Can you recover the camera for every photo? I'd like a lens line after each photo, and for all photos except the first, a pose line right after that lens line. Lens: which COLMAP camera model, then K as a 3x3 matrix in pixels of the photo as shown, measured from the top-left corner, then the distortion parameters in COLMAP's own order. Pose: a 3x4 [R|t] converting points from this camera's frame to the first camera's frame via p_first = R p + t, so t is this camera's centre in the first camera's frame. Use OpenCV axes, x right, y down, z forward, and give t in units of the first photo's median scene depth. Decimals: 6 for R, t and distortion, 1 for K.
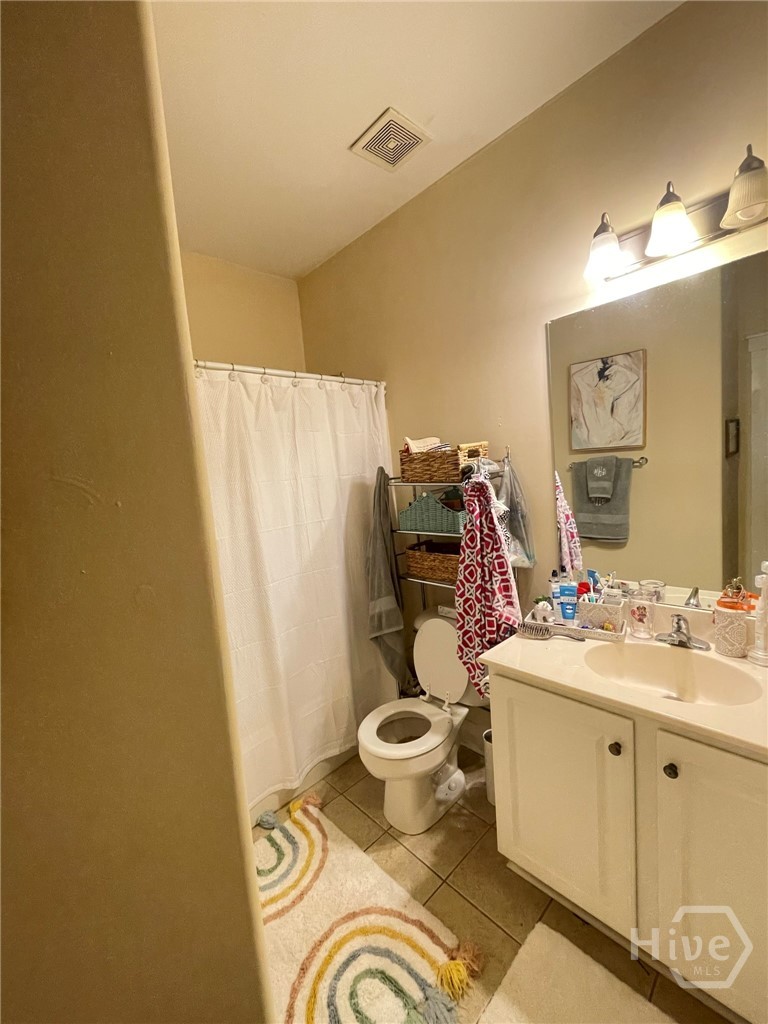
lens RADIAL K [[415.7, 0, 383.3], [0, 415.7, 512.7], [0, 0, 1]] dist [-0.001725, -0.000298]
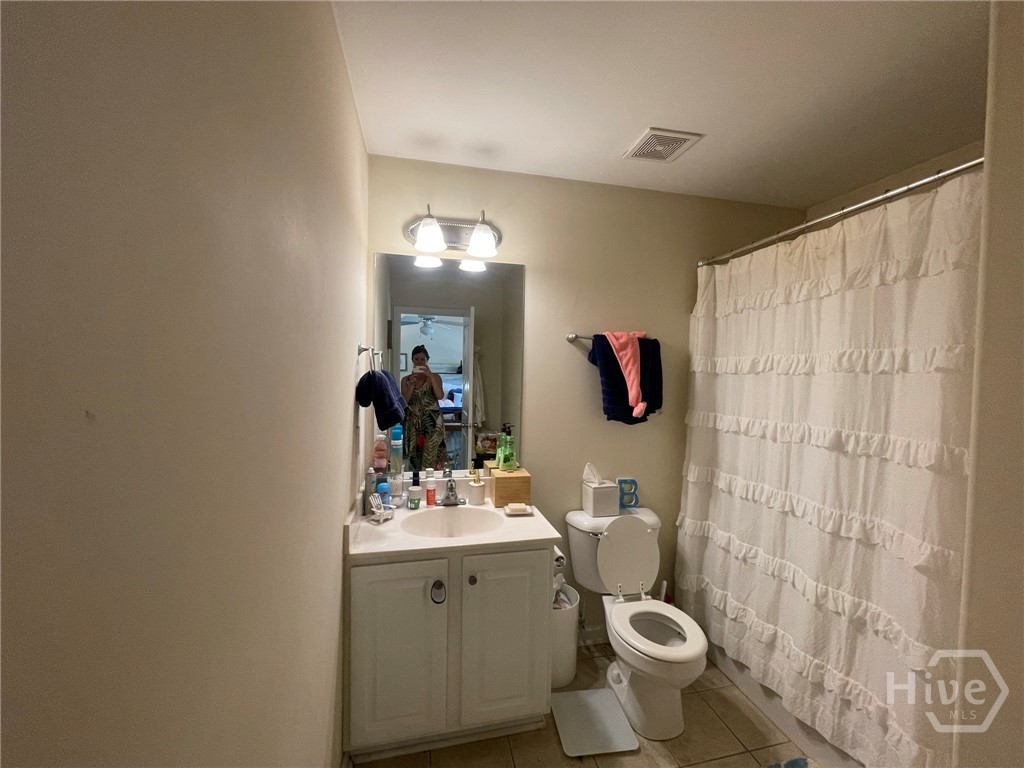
lens RADIAL K [[415.7, 0, 514.1], [0, 415.7, 382.4], [0, 0, 1]] dist [-0.001725, -0.000298]
pose [[0.502373, 0.060623, 0.862523, -0.344355], [0.035724, 0.995232, -0.090758, 0.017215], [-0.863913, 0.076407, 0.497812, 0.018770]]
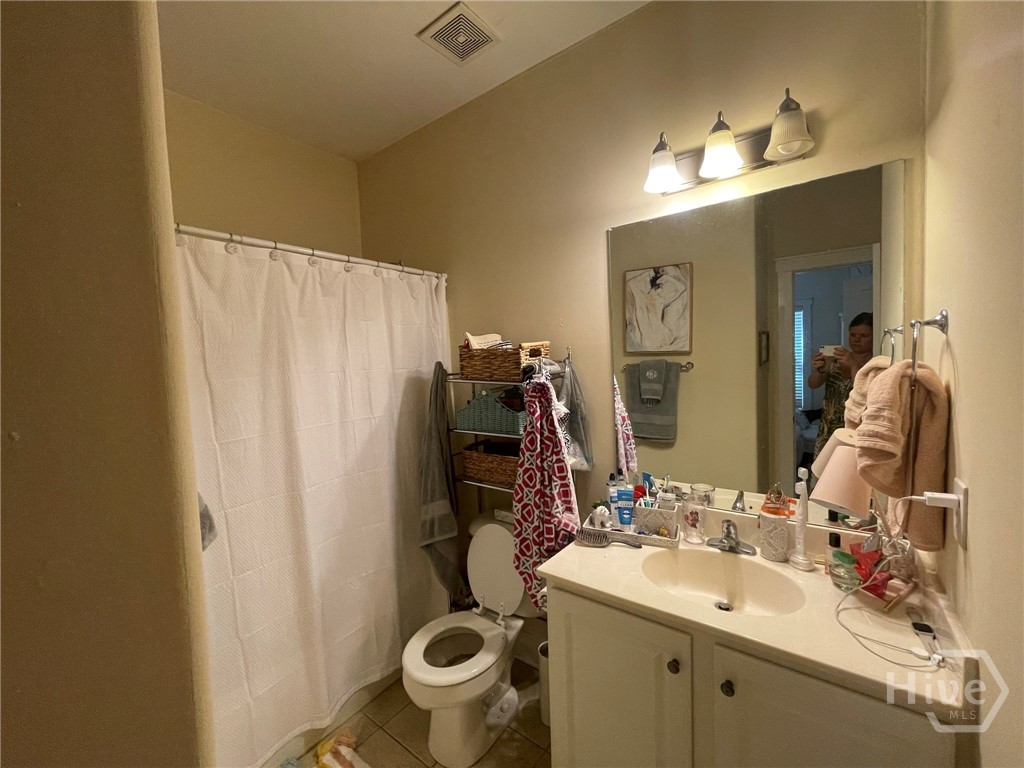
lens RADIAL K [[415.7, 0, 511.1], [0, 415.7, 381.1], [0, 0, 1]] dist [-0.001725, -0.000298]
pose [[0.985773, 0.034616, 0.164480, 0.002314], [-0.025221, 0.997947, -0.058866, -0.016585], [-0.166180, 0.053880, 0.984622, 0.046591]]
